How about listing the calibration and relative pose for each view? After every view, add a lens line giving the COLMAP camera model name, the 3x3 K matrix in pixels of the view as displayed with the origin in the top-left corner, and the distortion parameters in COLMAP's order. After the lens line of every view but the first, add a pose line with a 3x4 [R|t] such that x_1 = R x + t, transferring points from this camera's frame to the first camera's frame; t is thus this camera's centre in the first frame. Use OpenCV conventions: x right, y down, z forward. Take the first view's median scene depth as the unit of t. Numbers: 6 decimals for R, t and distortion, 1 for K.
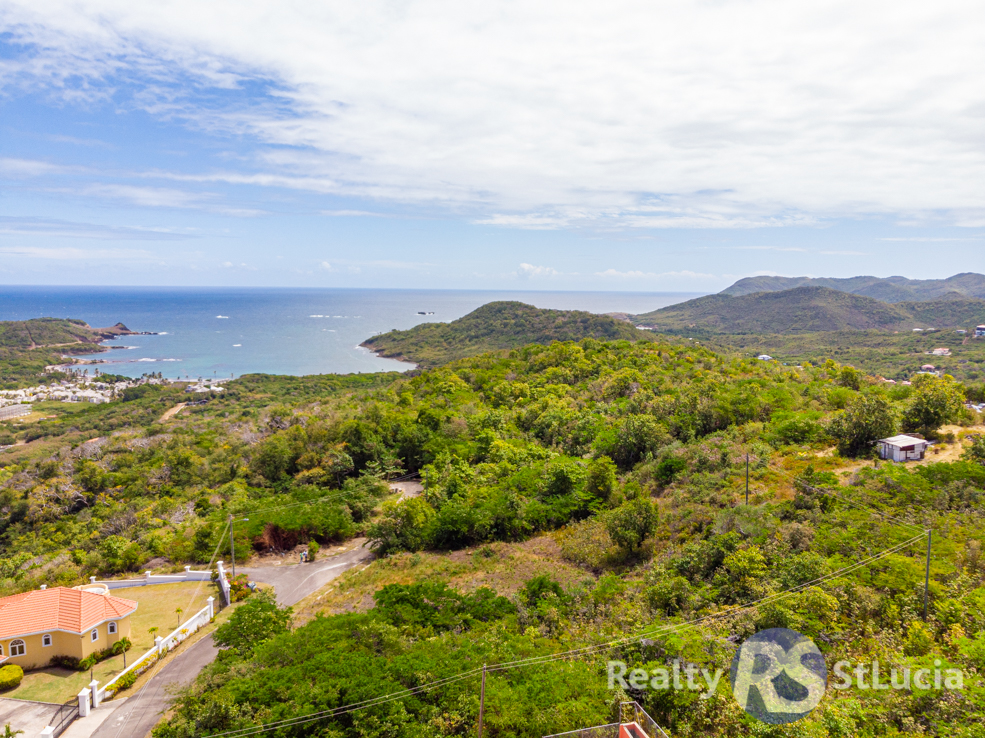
lens RADIAL K [[730.7, 0, 495.6], [0, 730.7, 366.8], [0, 0, 1]] dist [0.050432, -0.106614]
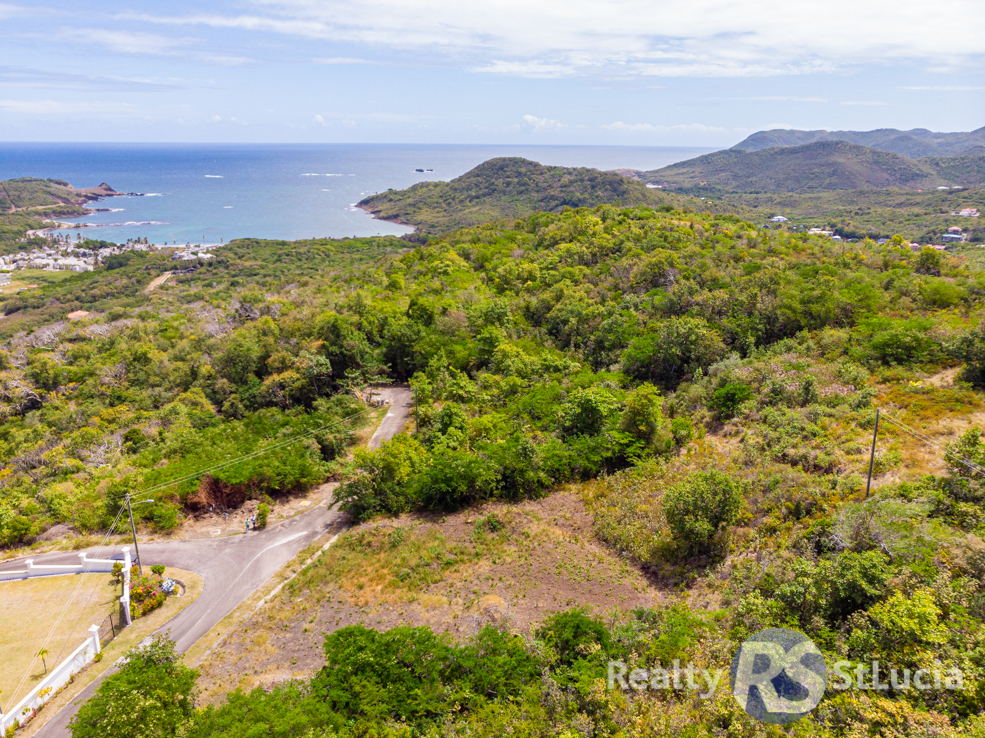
lens RADIAL K [[733.6, 0, 498.4], [0, 733.6, 374.1], [0, 0, 1]] dist [-0.005771, 0.009052]
pose [[0.999993, -0.003748, 0.000619, -0.003107], [0.003552, 0.980366, 0.197155, -0.022924], [-0.001346, -0.197151, 0.980372, 0.162069]]
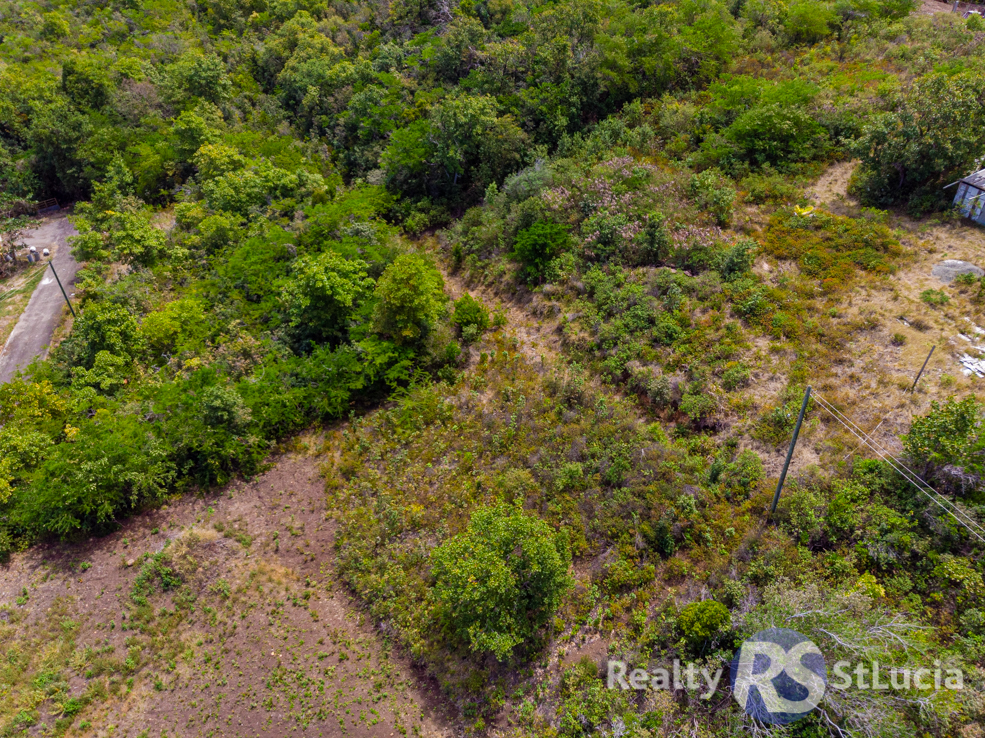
lens RADIAL K [[737.5, 0, 499.2], [0, 737.5, 370.5], [0, 0, 1]] dist [-0.020577, 0.031428]
pose [[0.963043, -0.179534, 0.200787, 0.060750], [0.039851, 0.832228, 0.553000, -0.043264], [-0.266383, -0.524561, 0.808626, 0.353881]]
